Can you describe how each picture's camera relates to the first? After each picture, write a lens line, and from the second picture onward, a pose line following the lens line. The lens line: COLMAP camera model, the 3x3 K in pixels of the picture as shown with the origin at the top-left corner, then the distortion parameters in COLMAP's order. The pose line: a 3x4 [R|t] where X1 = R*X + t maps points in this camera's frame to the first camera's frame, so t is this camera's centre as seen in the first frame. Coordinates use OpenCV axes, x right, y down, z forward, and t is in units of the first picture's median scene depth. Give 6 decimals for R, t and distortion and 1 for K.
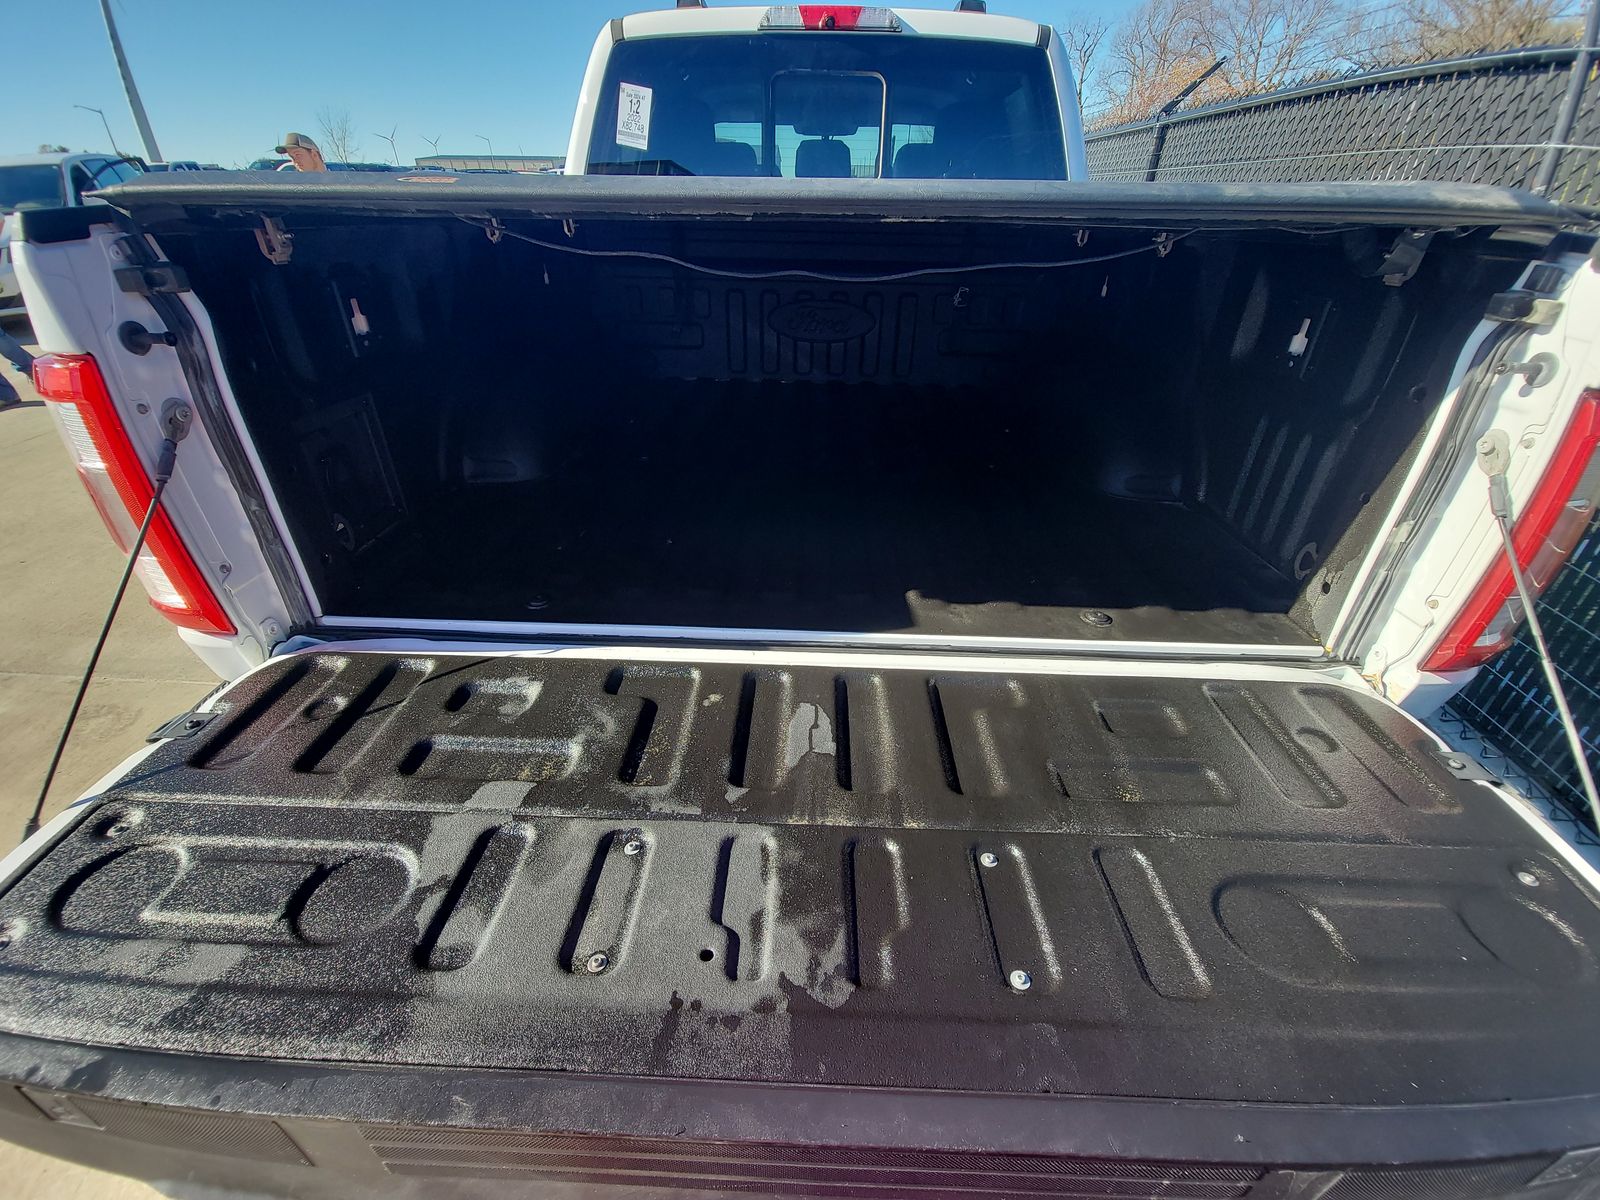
lens RADIAL K [[656.1, 0, 796.4], [0, 656.1, 586.2], [0, 0, 1]] dist [0.027987, -0.013484]
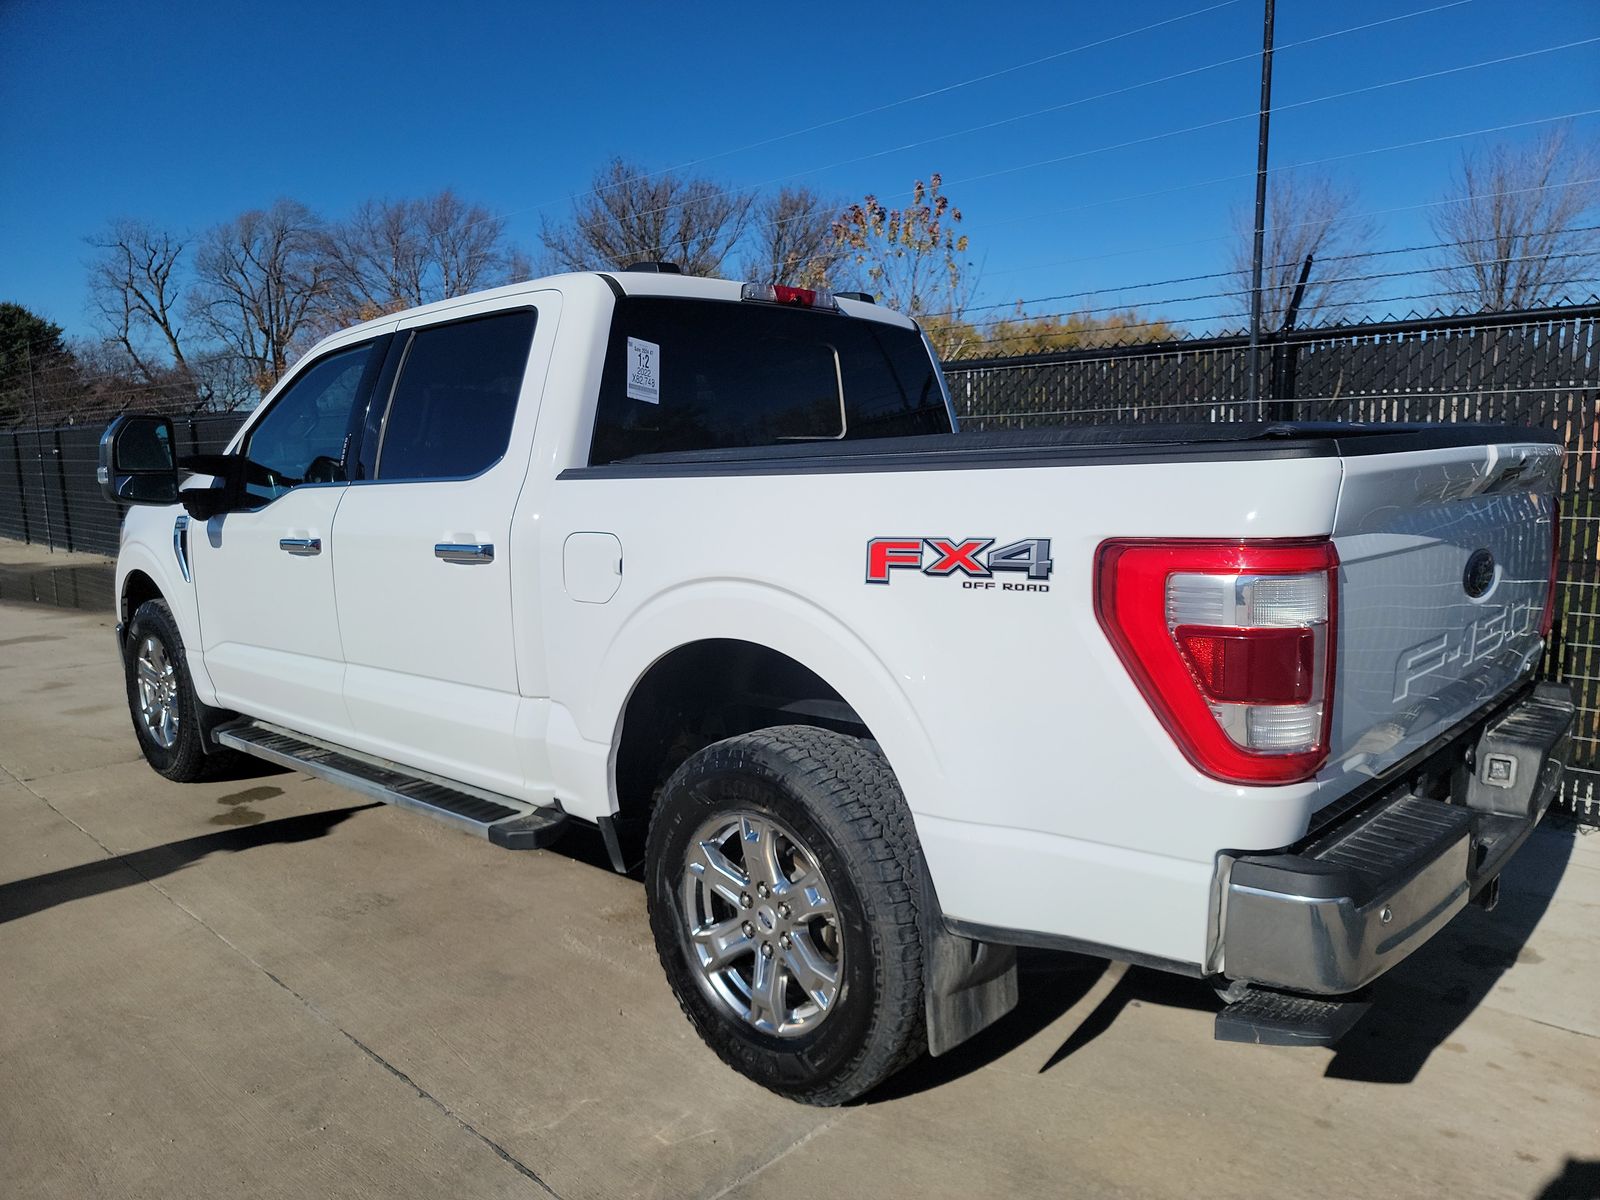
lens RADIAL K [[1126.0, 0, 792.2], [0, 1126.0, 603.6], [0, 0, 1]] dist [0.021333, -0.004445]
pose [[0.666575, -0.121164, 0.735525, -1.195088], [0.398097, 0.892075, -0.213826, -0.060740], [-0.630235, 0.435341, 0.642870, 0.087199]]
